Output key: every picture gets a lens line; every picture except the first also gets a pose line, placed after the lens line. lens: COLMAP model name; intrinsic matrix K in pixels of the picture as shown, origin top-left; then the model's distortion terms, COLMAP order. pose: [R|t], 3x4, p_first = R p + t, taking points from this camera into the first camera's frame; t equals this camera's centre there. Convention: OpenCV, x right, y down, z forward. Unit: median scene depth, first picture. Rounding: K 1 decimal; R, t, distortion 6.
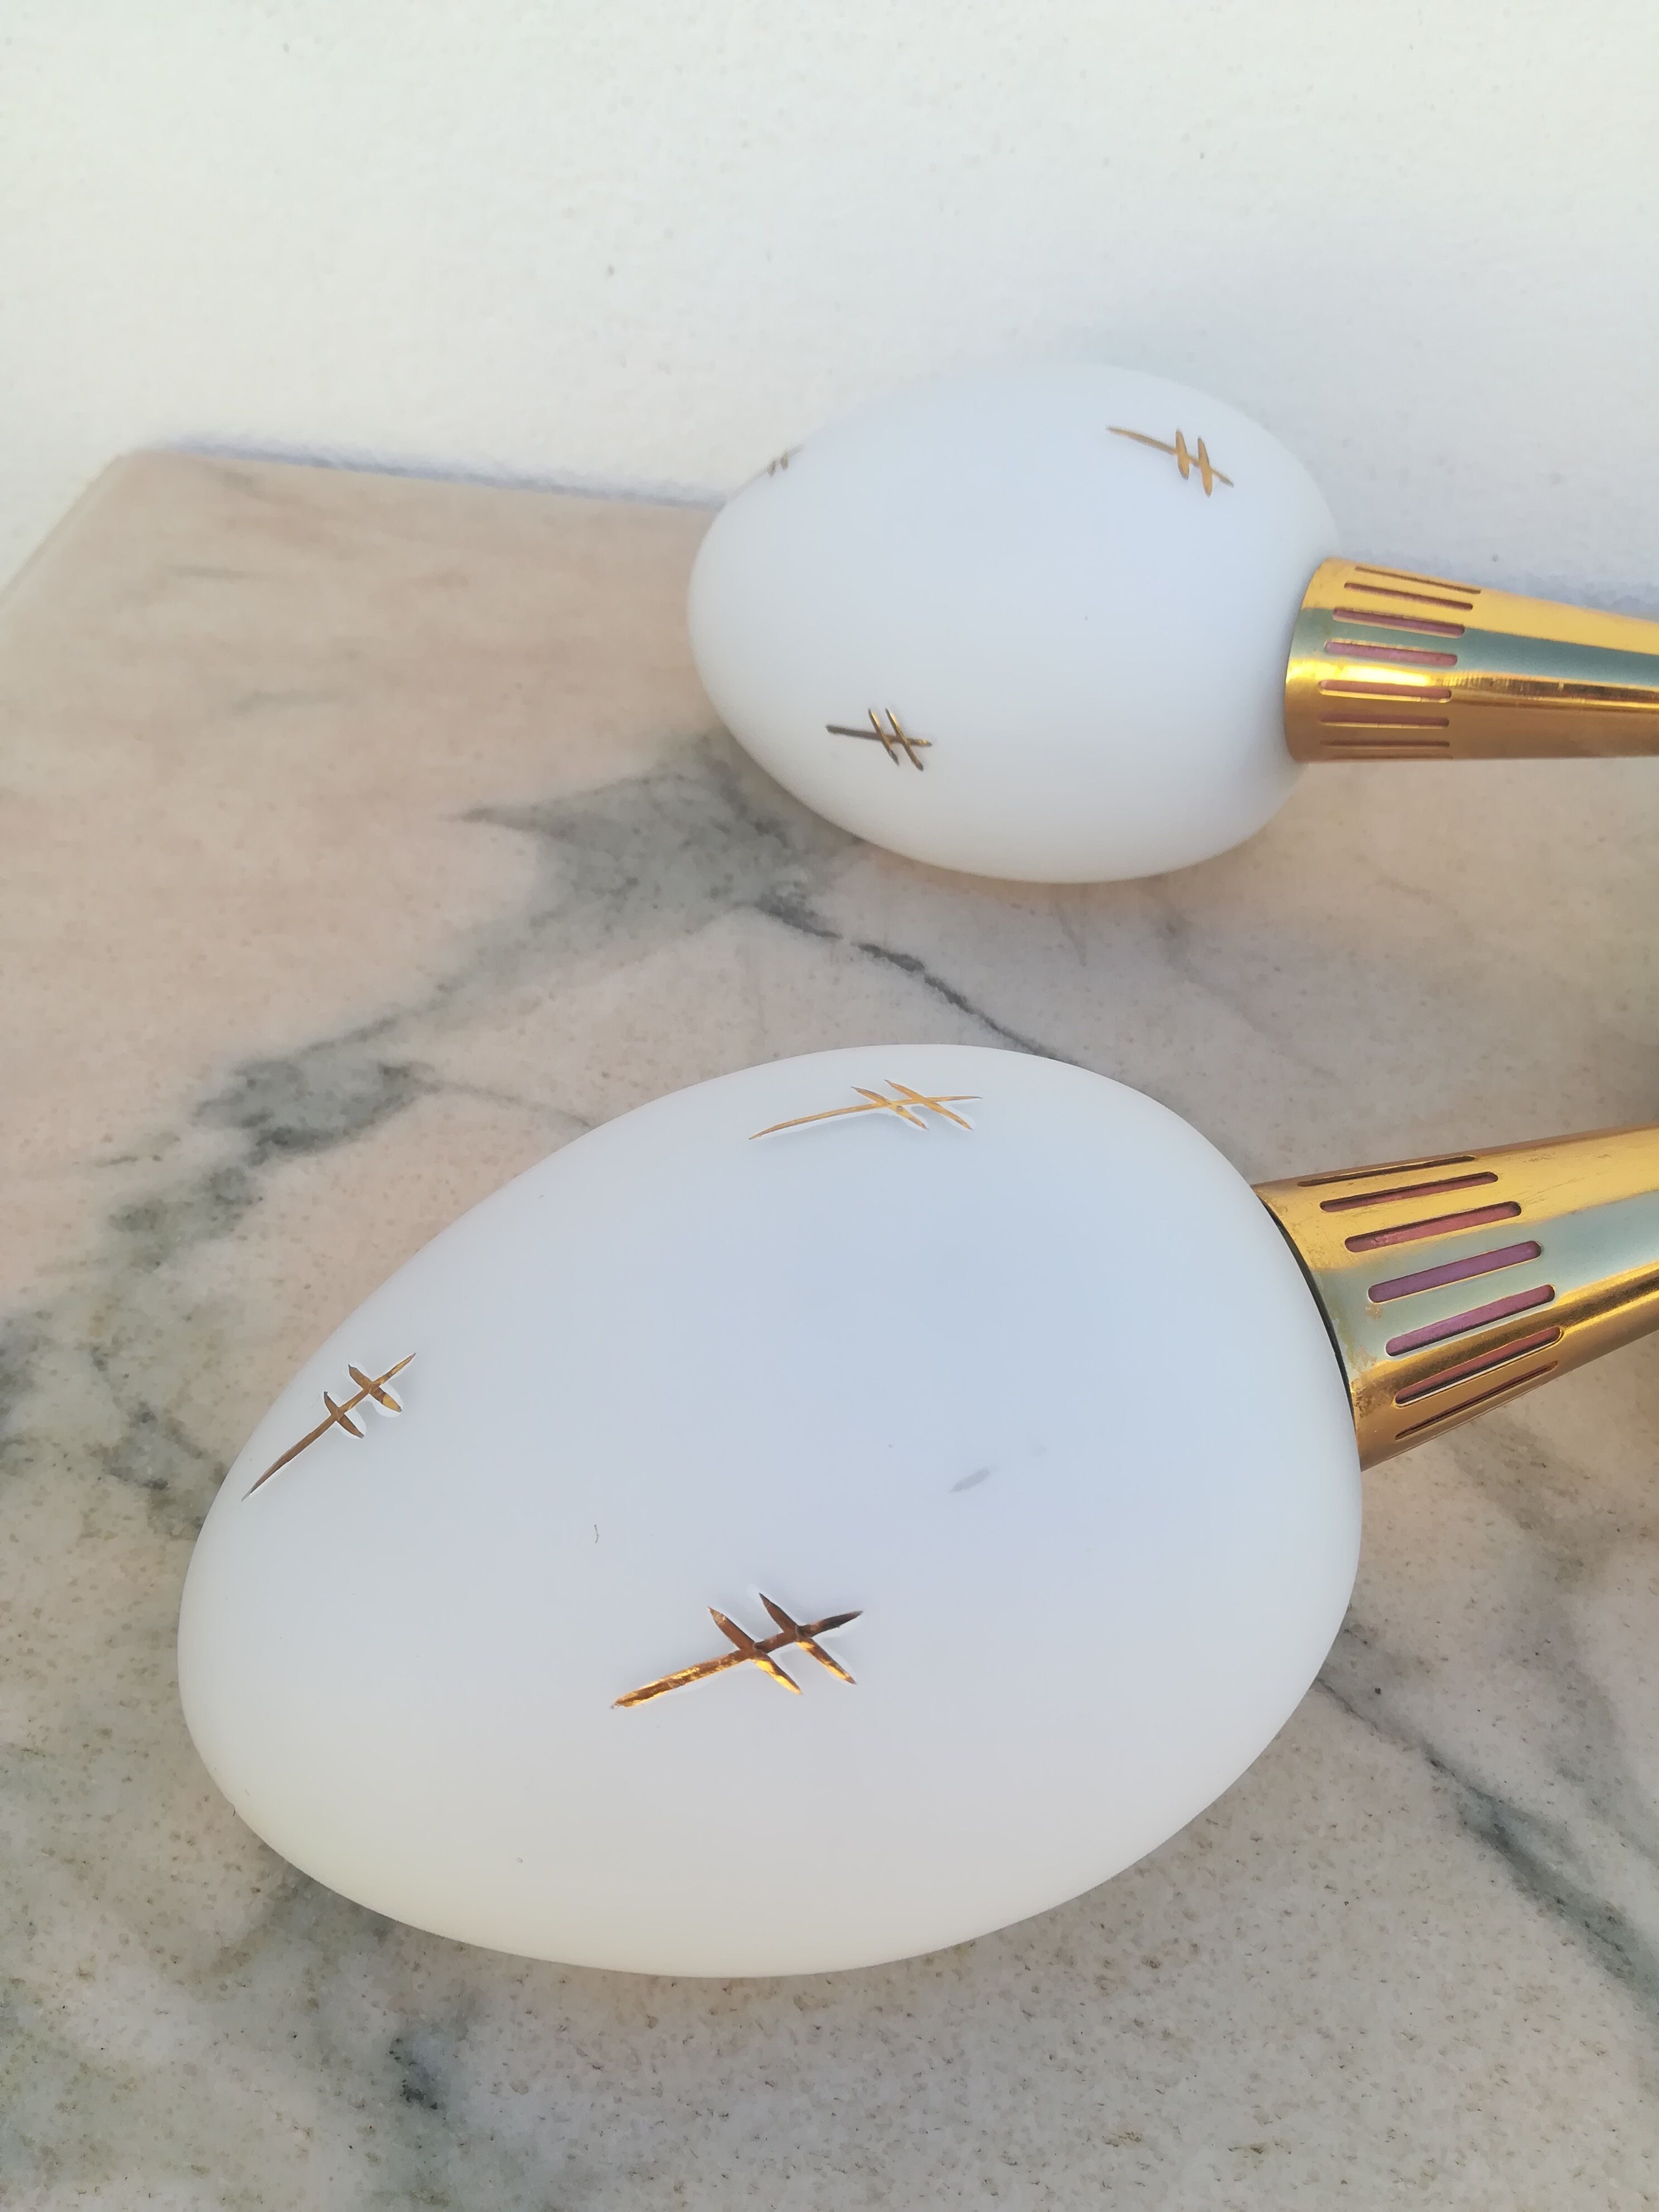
lens RADIAL K [[1756.1, 0, 829.5], [0, 1756.1, 1120.8], [0, 0, 1]] dist [0.046488, -0.102629]
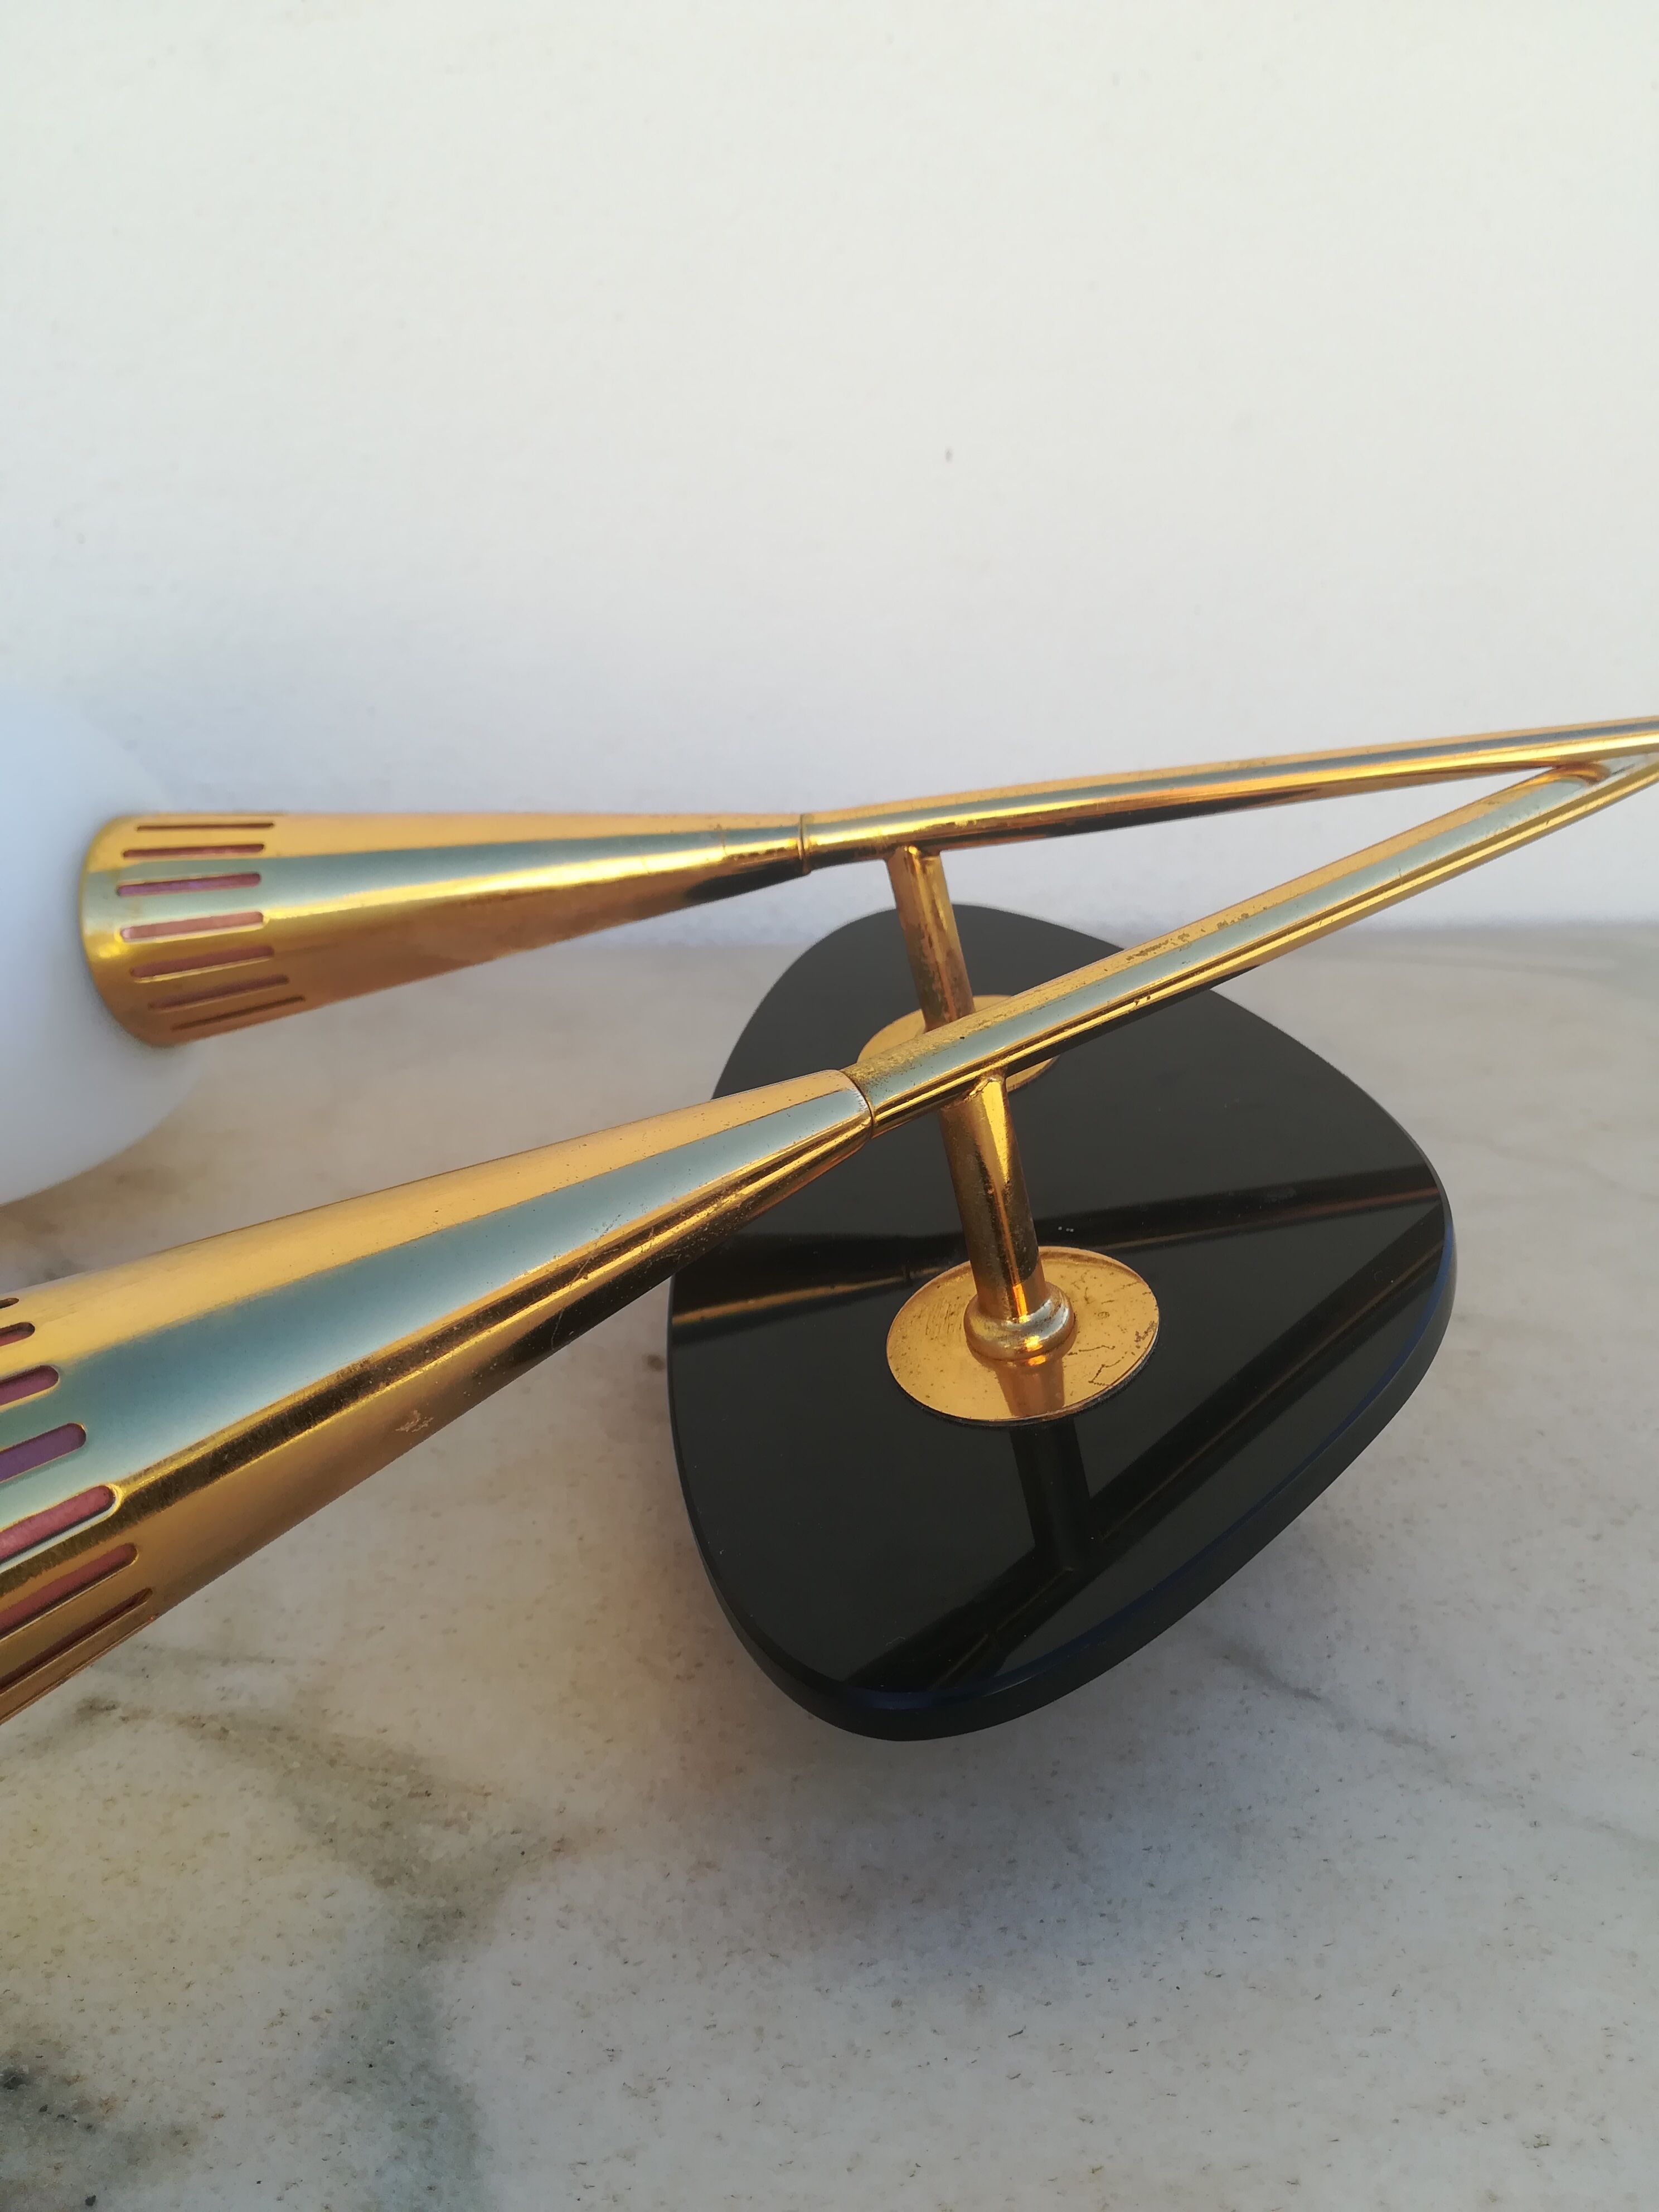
lens RADIAL K [[1756.1, 0, 829.5], [0, 1756.1, 1120.8], [0, 0, 1]] dist [0.046488, -0.102629]
pose [[0.935405, -0.140787, 0.324341, 0.369827], [0.241228, 0.924771, -0.294291, 0.196252], [-0.258509, 0.353521, 0.898997, 0.223864]]
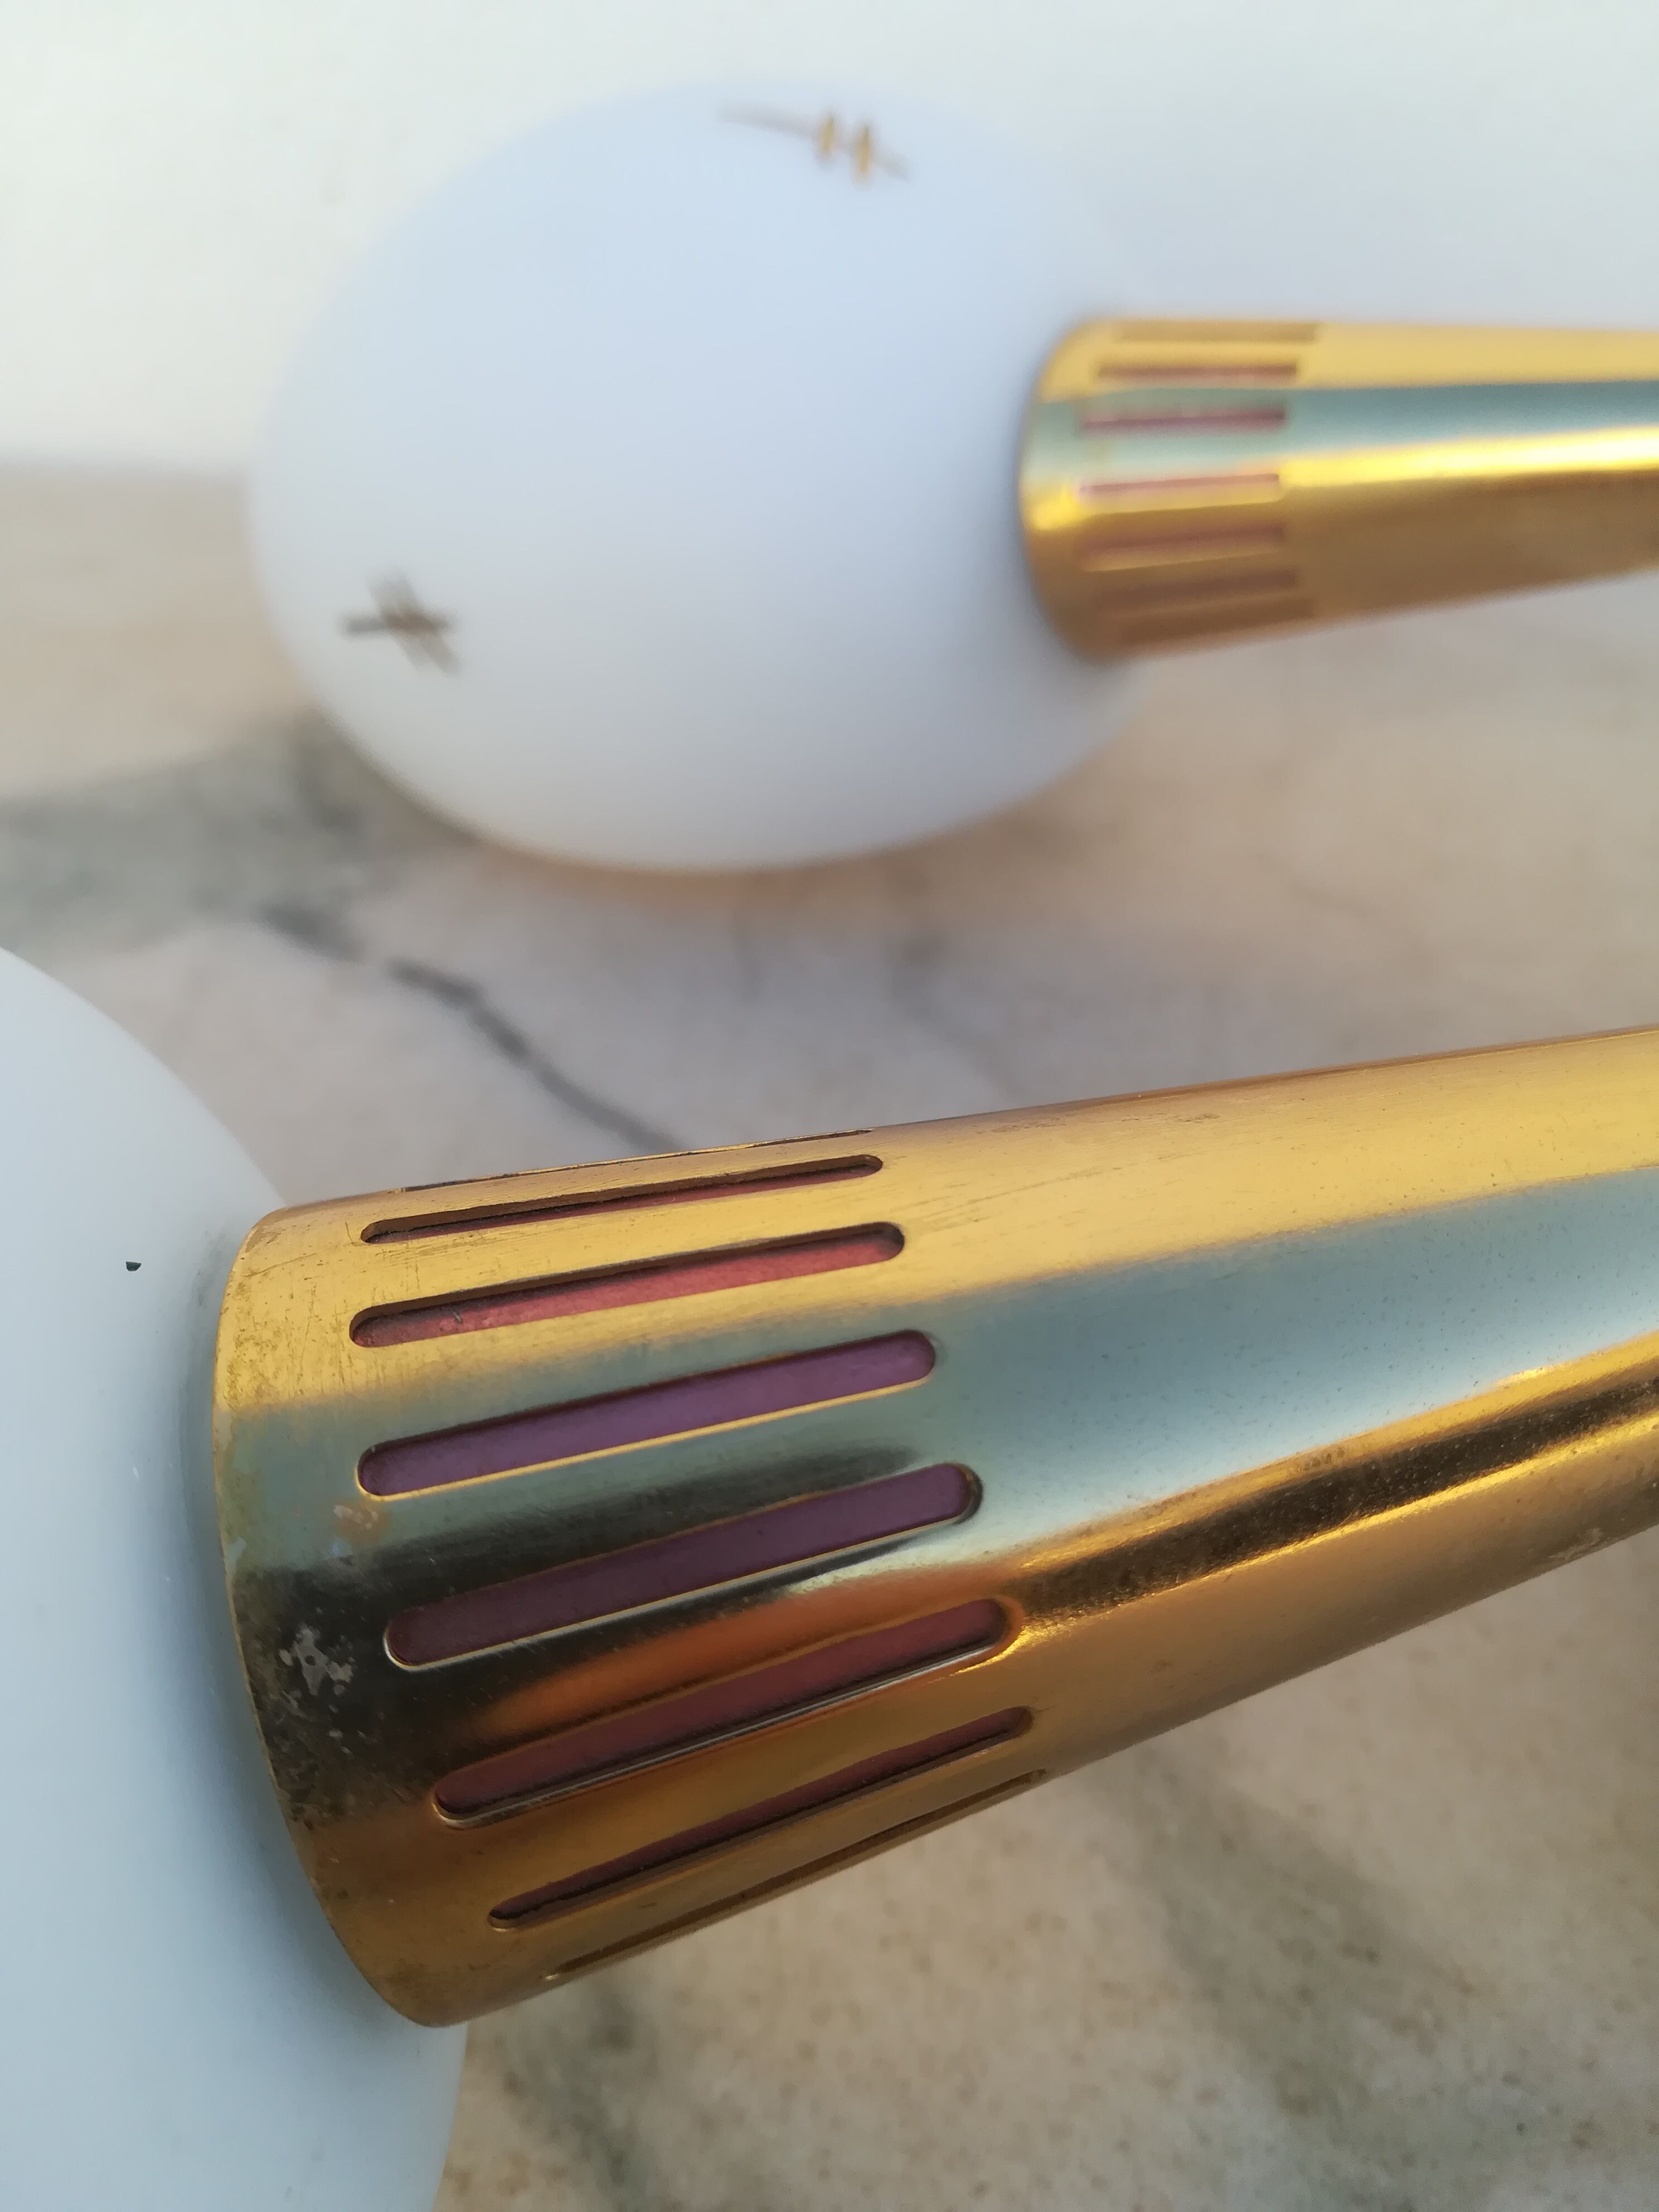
lens RADIAL K [[1853.1, 0, 829.5], [0, 1853.1, 1106.0], [0, 0, 1]] dist [0.009049, -0.085482]
pose [[0.991282, 0.006814, -0.131584, 0.335240], [-0.028141, 0.986567, -0.160916, 0.064974], [0.128720, 0.163216, 0.978157, 0.505319]]
